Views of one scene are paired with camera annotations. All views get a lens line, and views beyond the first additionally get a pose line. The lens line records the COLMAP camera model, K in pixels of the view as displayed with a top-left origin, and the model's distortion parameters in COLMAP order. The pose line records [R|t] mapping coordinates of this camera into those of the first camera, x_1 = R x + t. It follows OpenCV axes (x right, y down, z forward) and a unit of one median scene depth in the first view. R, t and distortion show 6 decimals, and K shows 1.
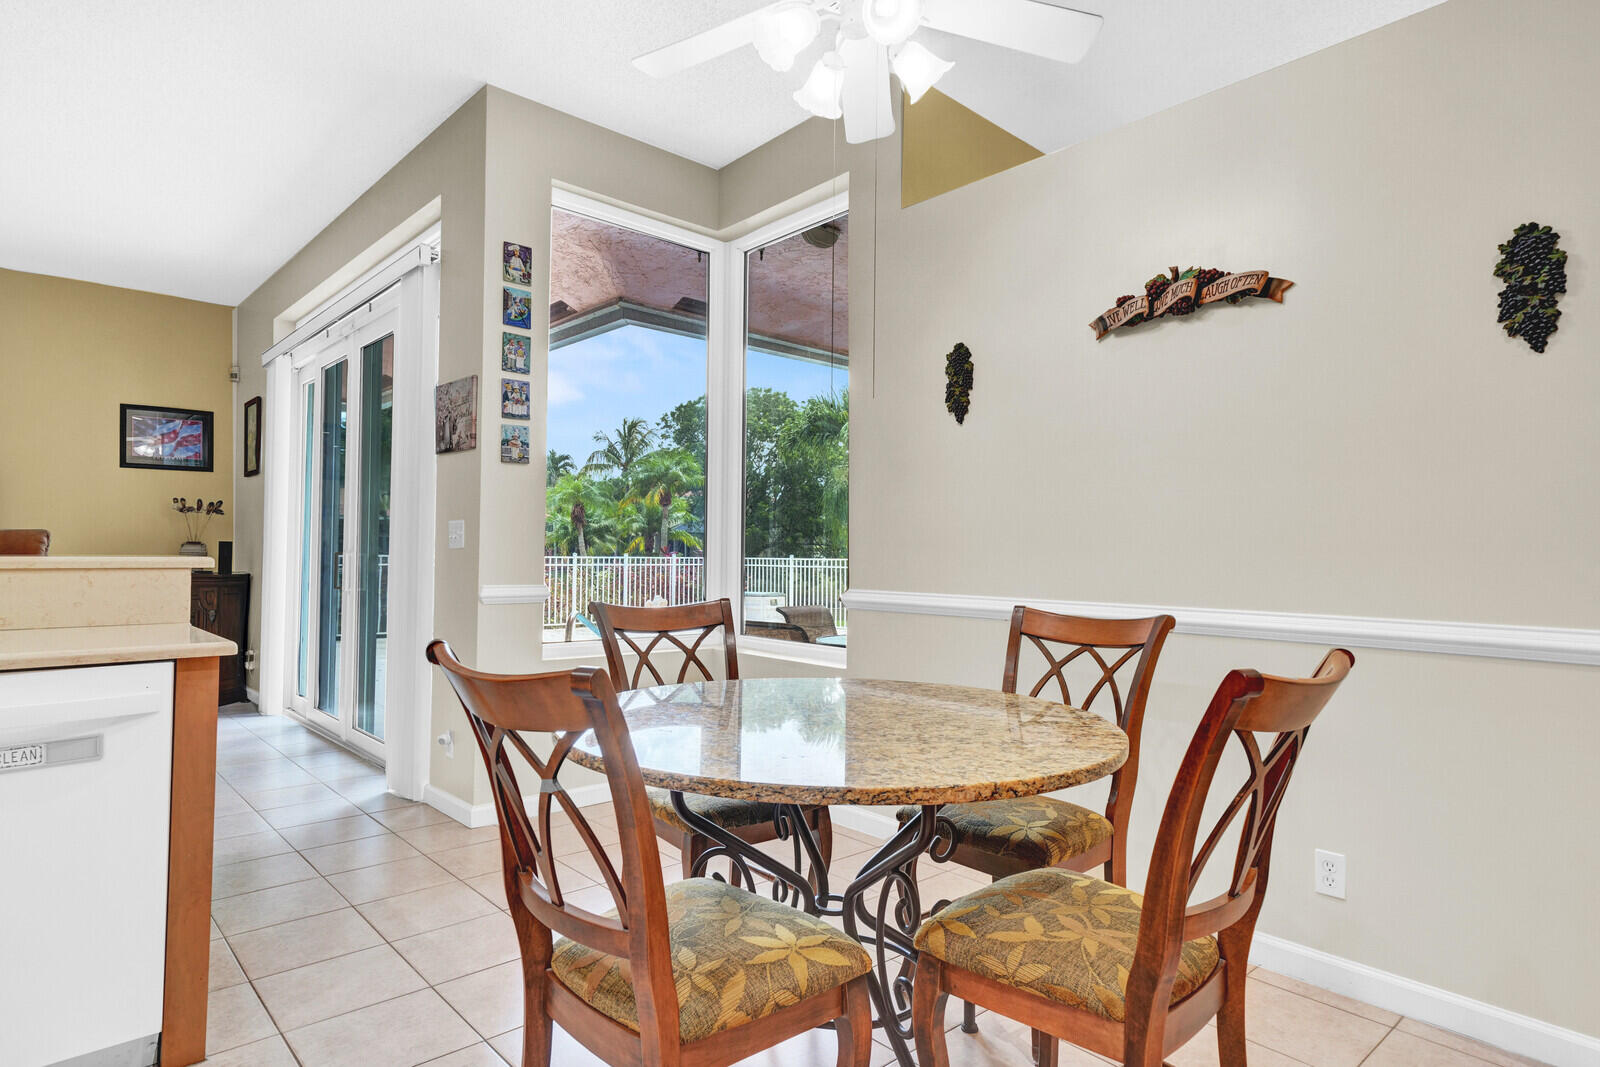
lens RADIAL K [[896.2, 0, 802.1], [0, 896.2, 538.2], [0, 0, 1]] dist [0.022163, -0.001460]
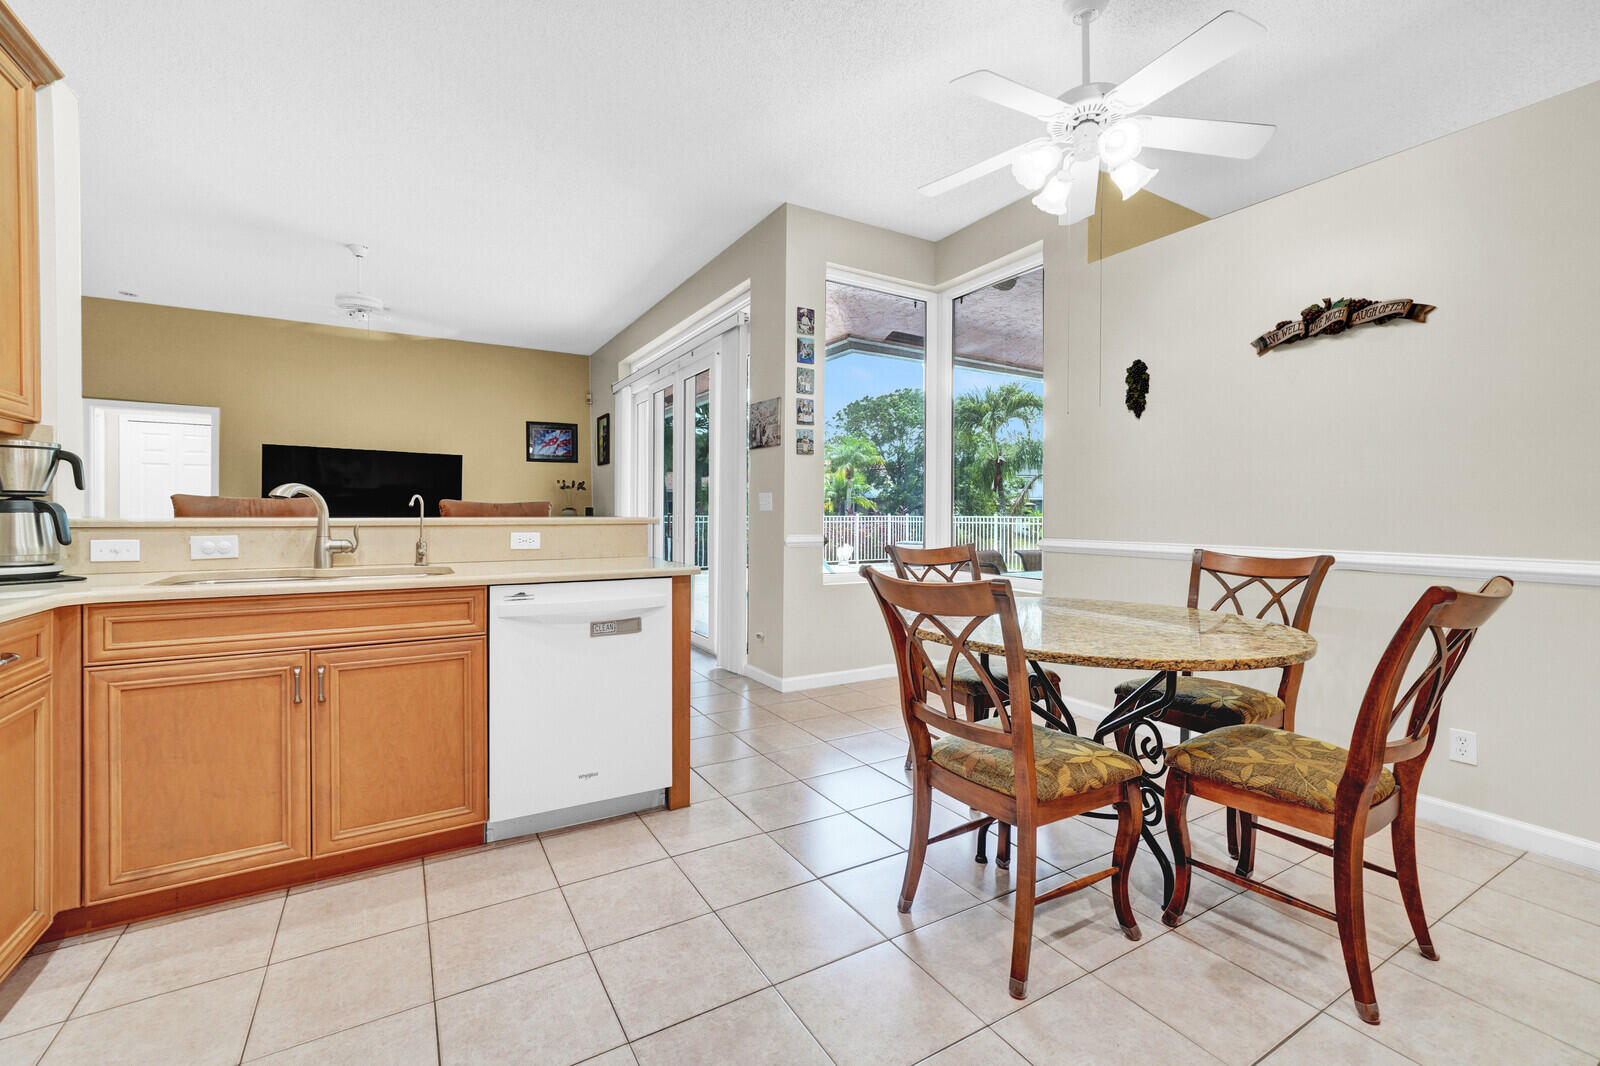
lens RADIAL K [[663.9, 0, 799.4], [0, 663.9, 518.9], [0, 0, 1]] dist [0.000227, 0.000276]
pose [[0.977119, -0.005432, -0.212622, -0.142880], [0.010865, 0.999643, 0.024390, -0.003431], [0.212414, -0.026142, 0.976830, -0.141809]]
